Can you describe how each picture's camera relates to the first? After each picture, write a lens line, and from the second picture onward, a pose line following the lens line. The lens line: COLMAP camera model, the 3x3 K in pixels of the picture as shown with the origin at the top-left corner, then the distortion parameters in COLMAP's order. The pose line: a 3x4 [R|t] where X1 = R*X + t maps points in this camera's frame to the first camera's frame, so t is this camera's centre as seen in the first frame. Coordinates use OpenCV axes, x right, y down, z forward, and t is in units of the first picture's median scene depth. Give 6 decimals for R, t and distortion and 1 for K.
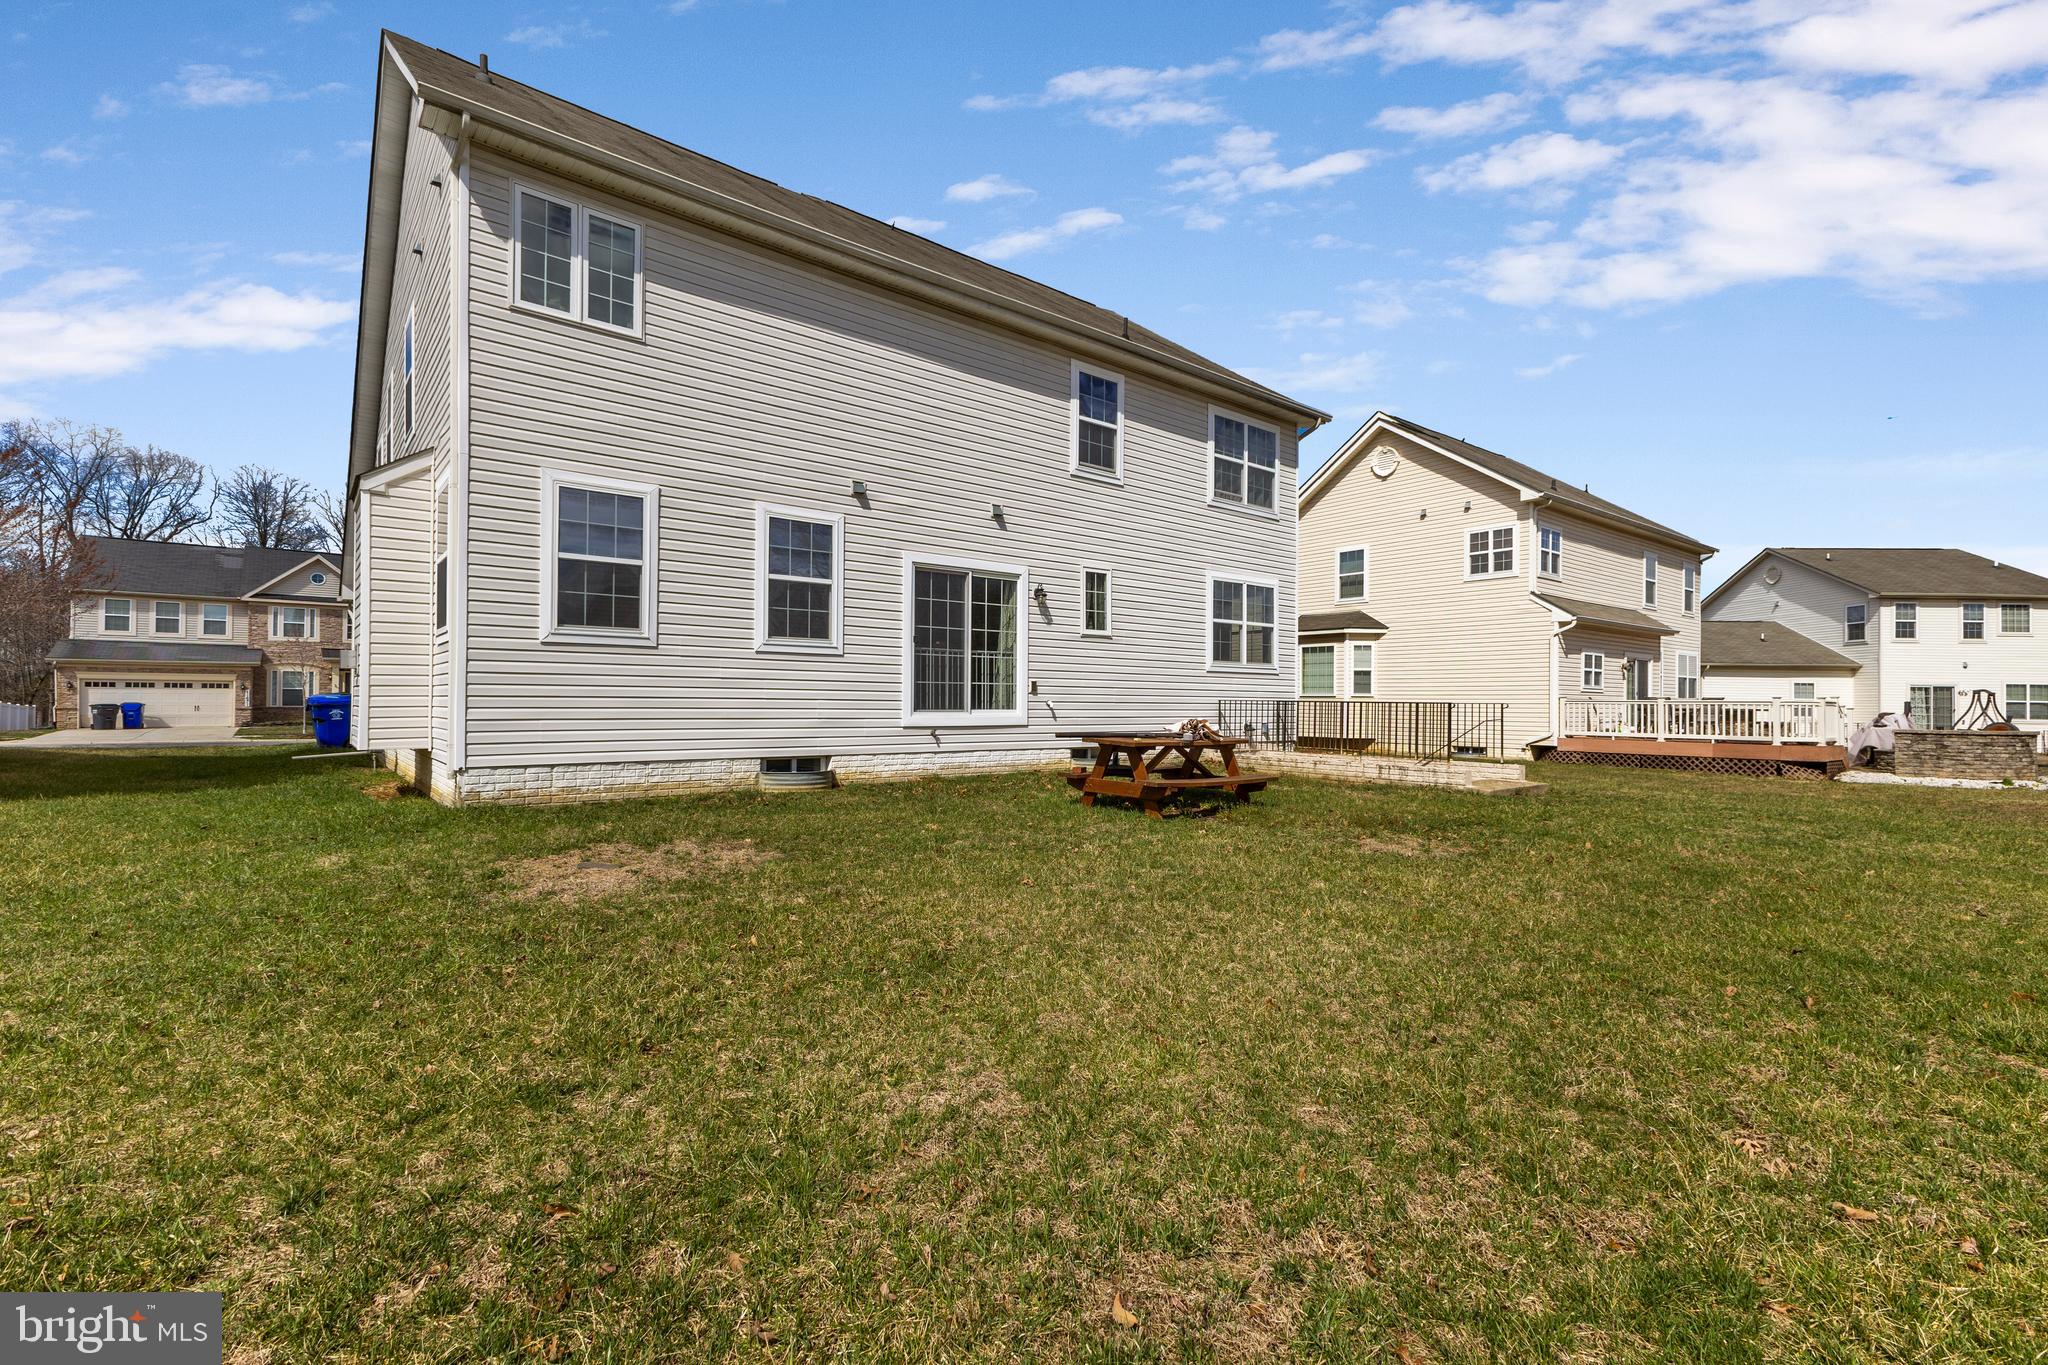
lens RADIAL K [[916.9, 0, 1029.5], [0, 916.9, 690.6], [0, 0, 1]] dist [0.017218, -0.000189]
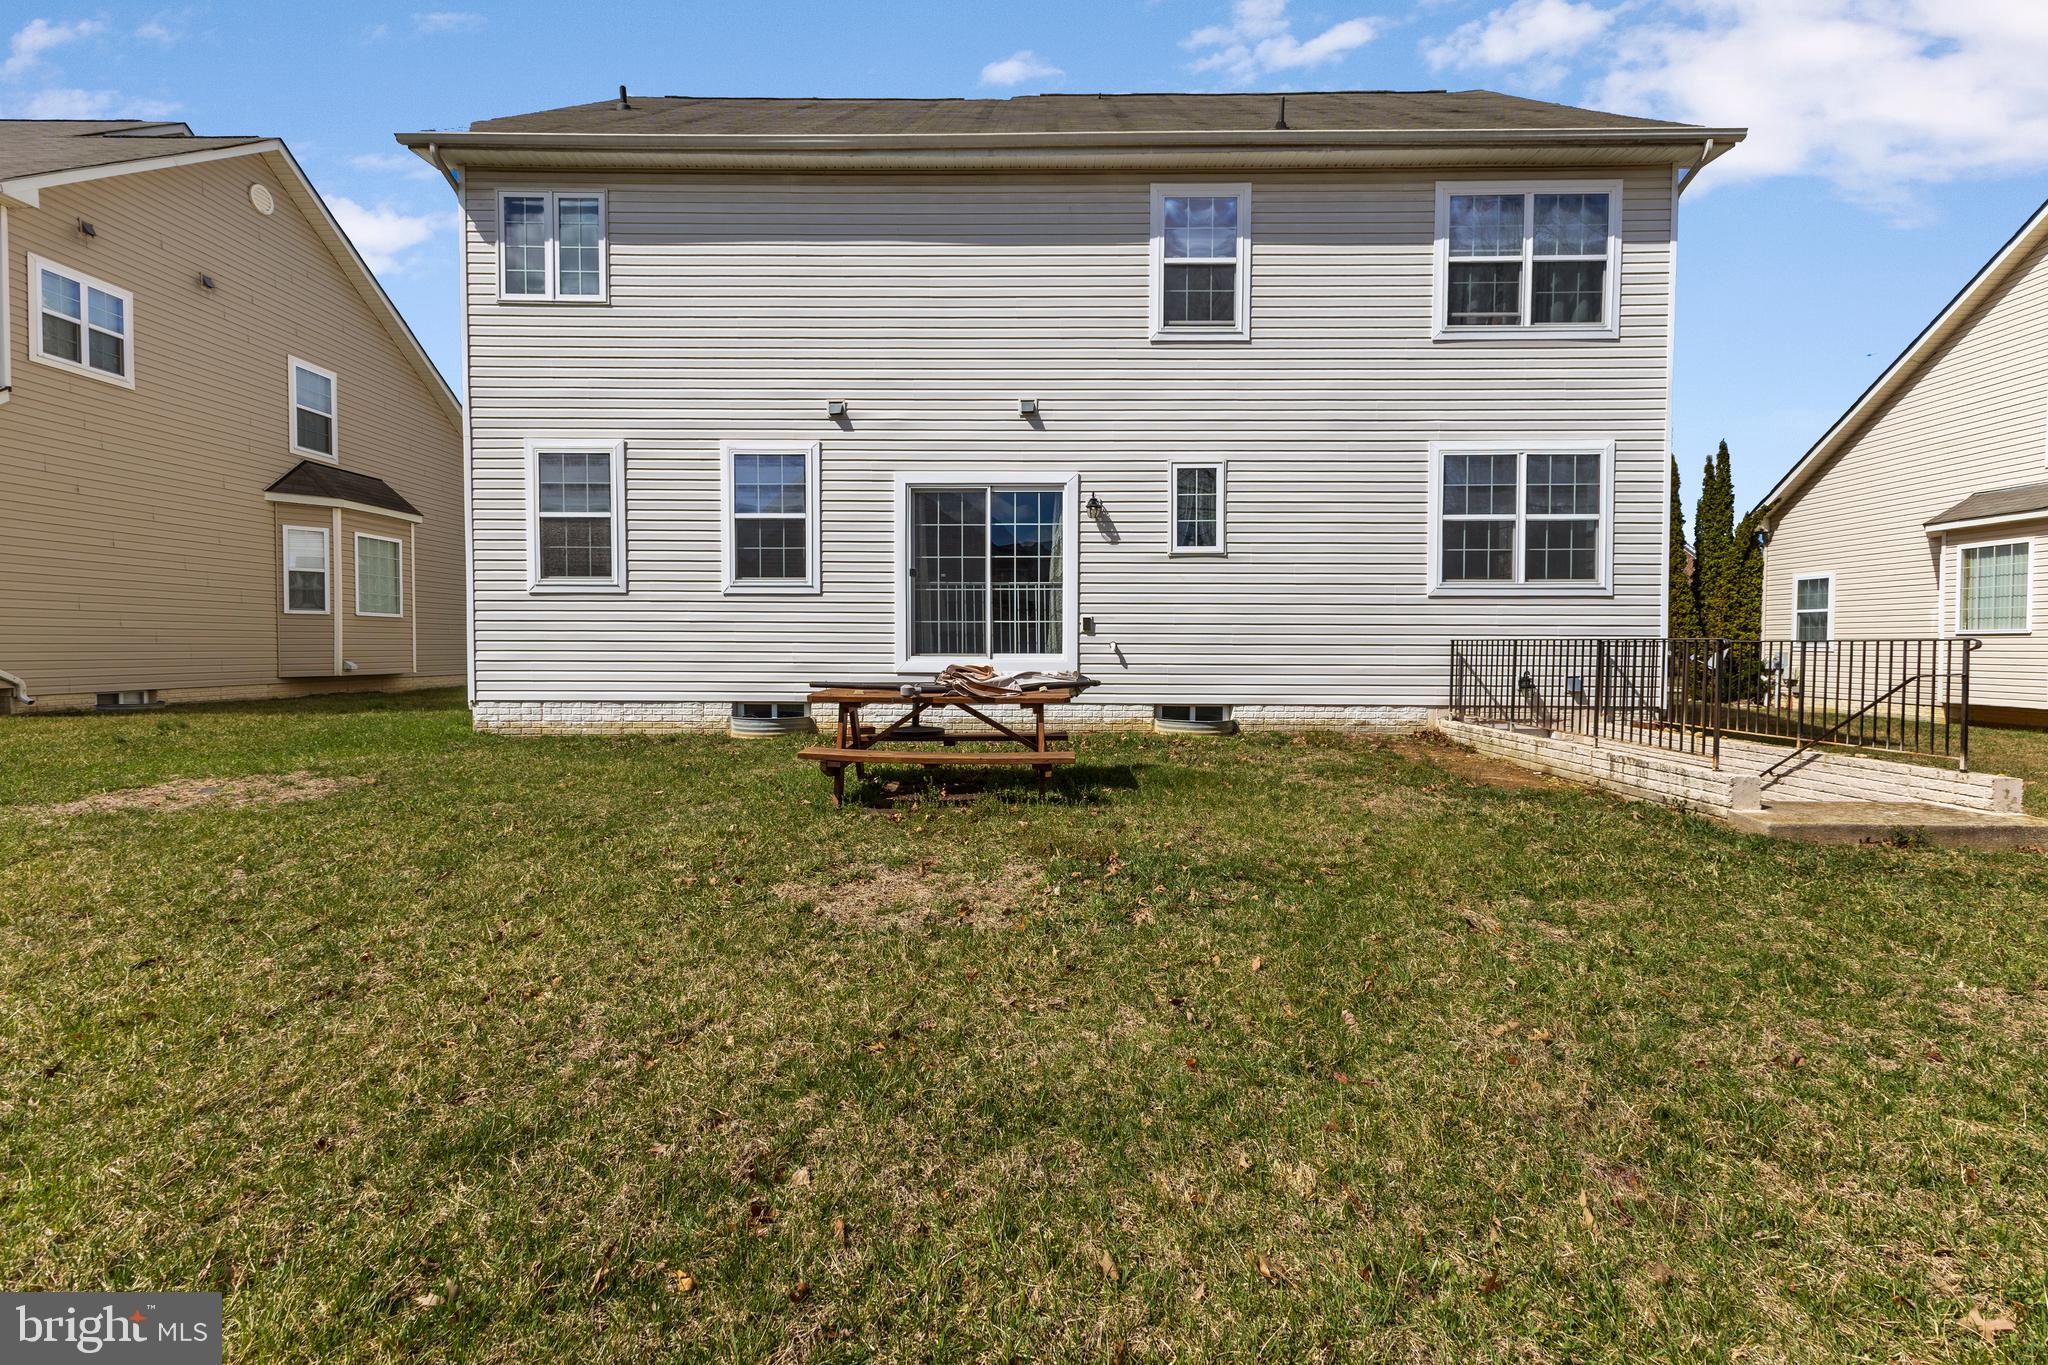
lens RADIAL K [[890.2, 0, 1024.1], [0, 890.2, 666.9], [0, 0, 1]] dist [0.018759, -0.000127]
pose [[0.765720, 0.009926, -0.643097, 0.479289], [0.010771, 0.999543, 0.028252, 0.010297], [0.643084, -0.028560, 0.765263, 0.399480]]
